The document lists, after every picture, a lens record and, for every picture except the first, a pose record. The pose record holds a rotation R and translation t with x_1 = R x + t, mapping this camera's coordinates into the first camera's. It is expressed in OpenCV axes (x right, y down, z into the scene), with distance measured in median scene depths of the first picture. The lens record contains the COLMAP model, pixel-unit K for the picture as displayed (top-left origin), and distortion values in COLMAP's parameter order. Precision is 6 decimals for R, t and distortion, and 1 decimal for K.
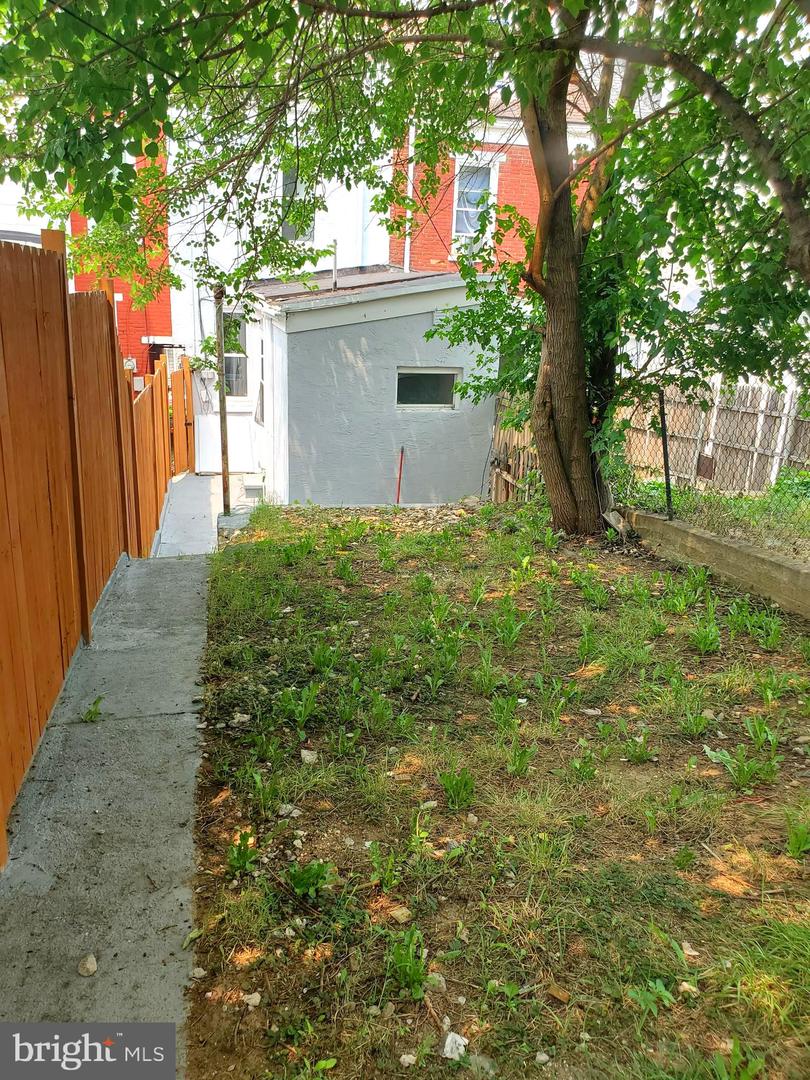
lens RADIAL K [[827.8, 0, 405.0], [0, 827.8, 540.0], [0, 0, 1]] dist [0.050381, -0.055983]
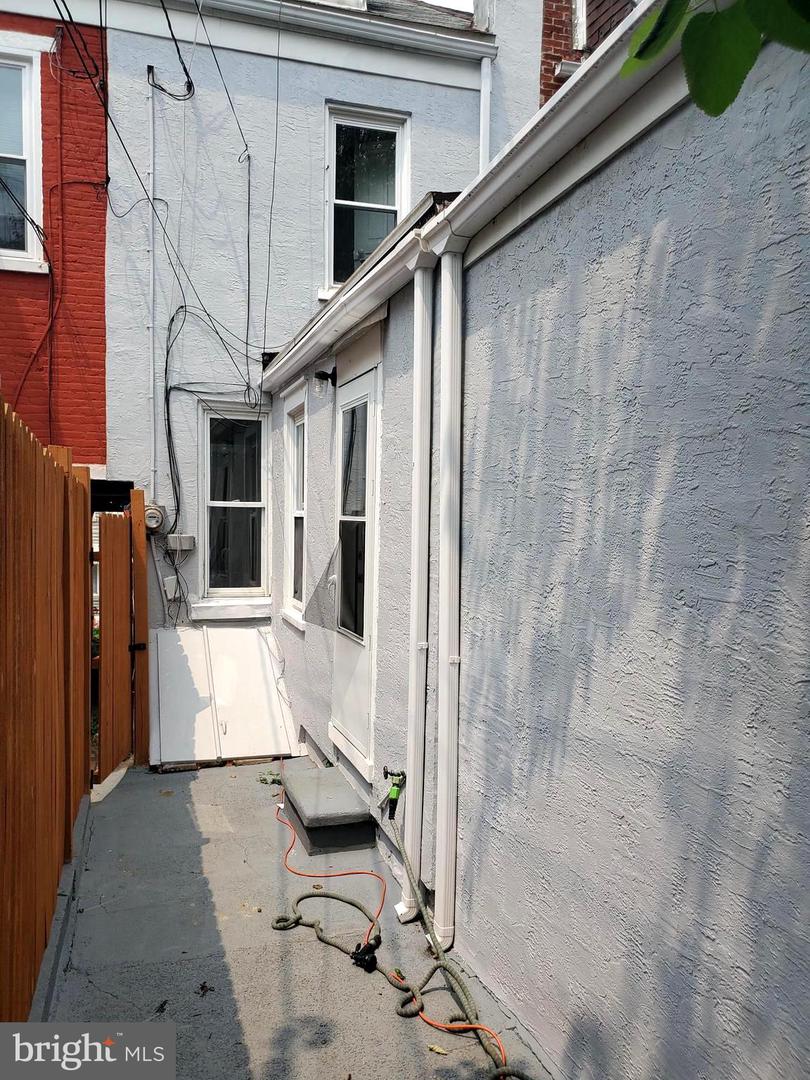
lens RADIAL K [[827.8, 0, 405.0], [0, 827.8, 540.0], [0, 0, 1]] dist [0.050381, -0.055983]
pose [[0.995906, -0.032537, 0.084340, -0.153620], [0.053092, 0.965644, -0.254388, -0.075683], [-0.073165, 0.257824, 0.963418, 0.549456]]
